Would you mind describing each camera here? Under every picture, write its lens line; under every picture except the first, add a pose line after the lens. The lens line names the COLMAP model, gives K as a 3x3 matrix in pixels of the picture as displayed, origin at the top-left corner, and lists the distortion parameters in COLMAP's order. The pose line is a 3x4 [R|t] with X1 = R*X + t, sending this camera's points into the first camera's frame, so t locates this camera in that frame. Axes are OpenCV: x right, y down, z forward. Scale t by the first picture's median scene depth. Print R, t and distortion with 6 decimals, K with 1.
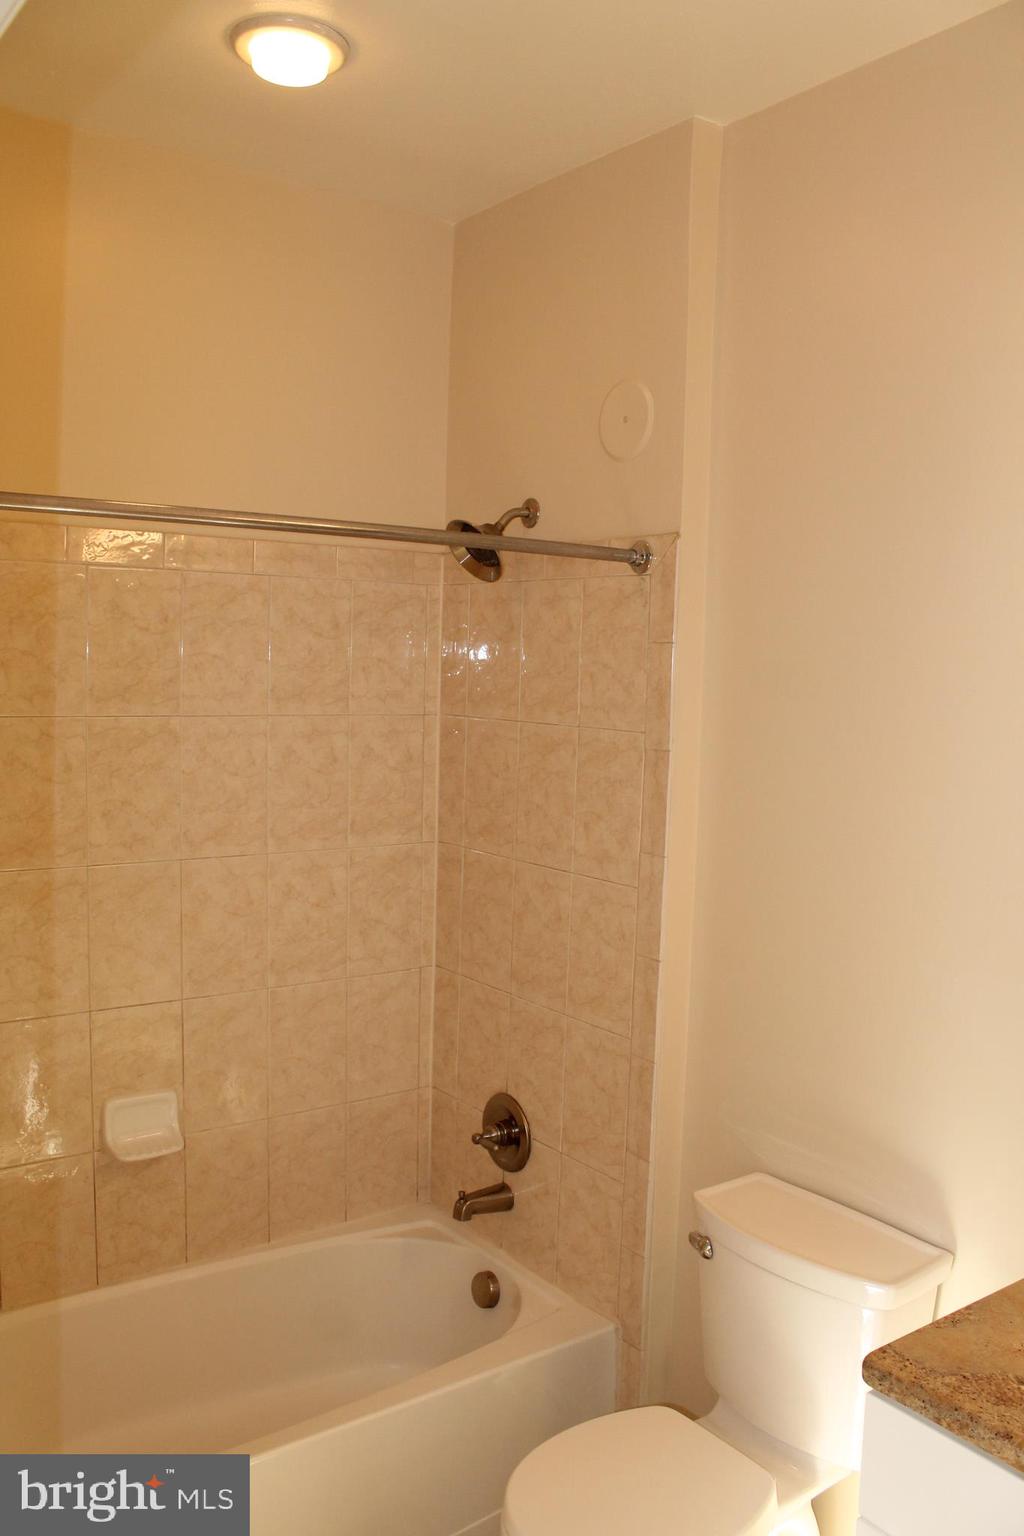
lens RADIAL K [[1323.5, 0, 512.0], [0, 1323.5, 768.0], [0, 0, 1]] dist [-0.160829, 0.169517]
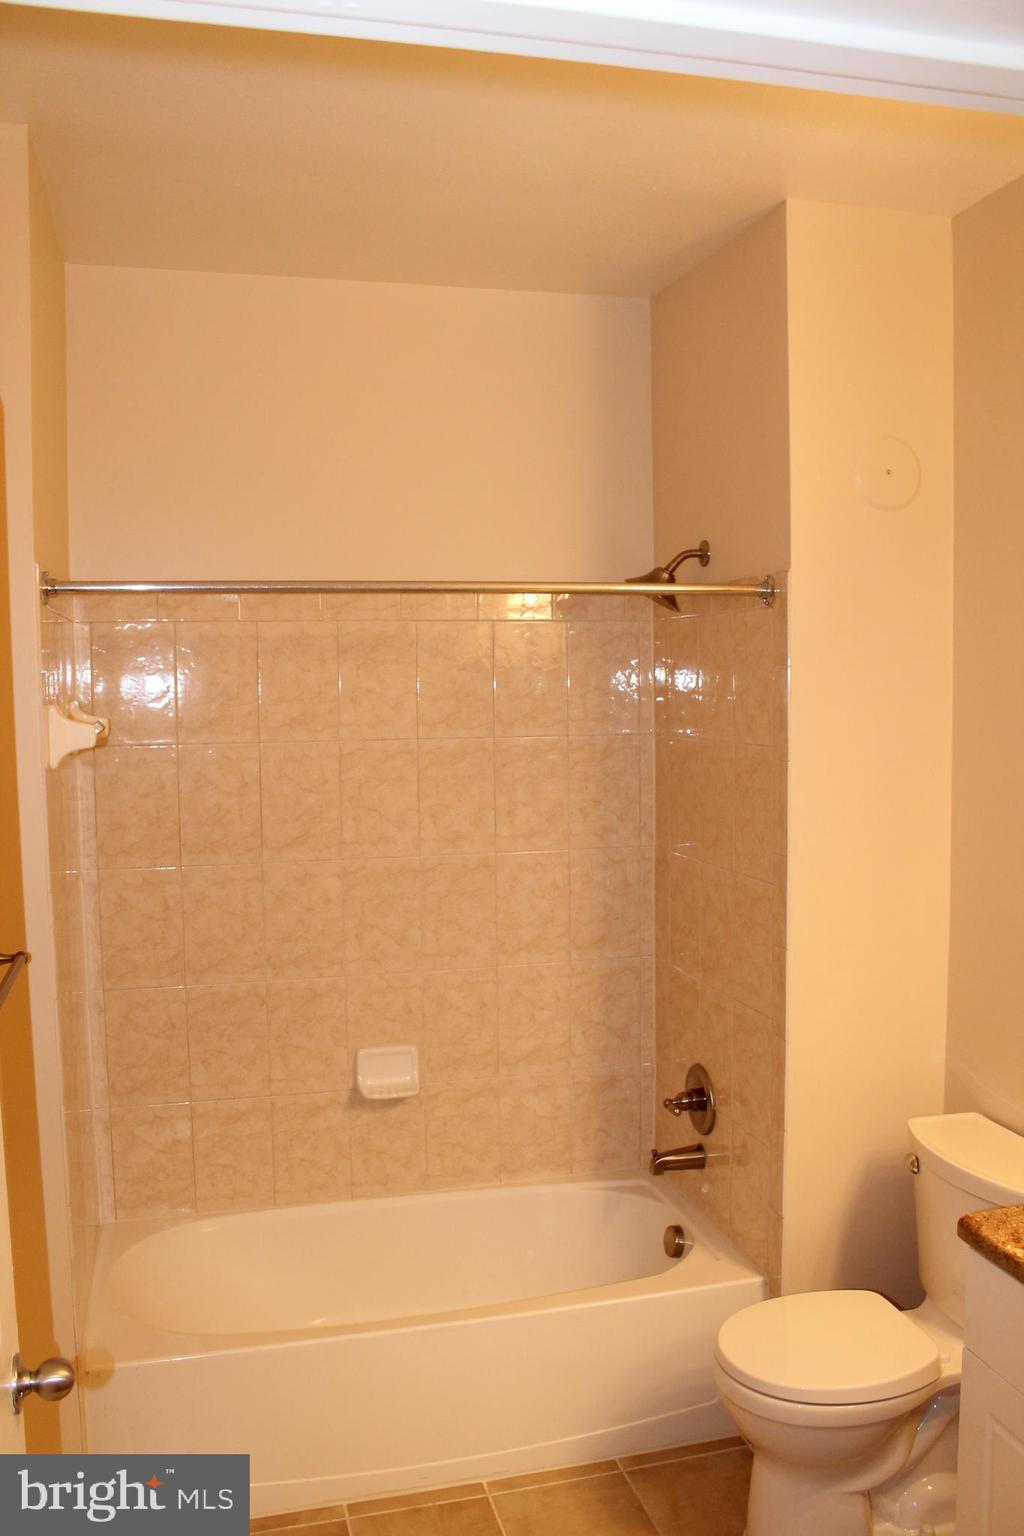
lens RADIAL K [[1054.3, 0, 512.0], [0, 1054.3, 768.0], [0, 0, 1]] dist [-0.020952, 0.000049]
pose [[0.944652, -0.012392, -0.327839, 0.151566], [0.010515, 0.999917, -0.007496, -0.003583], [0.327905, 0.003634, 0.944704, 0.088649]]
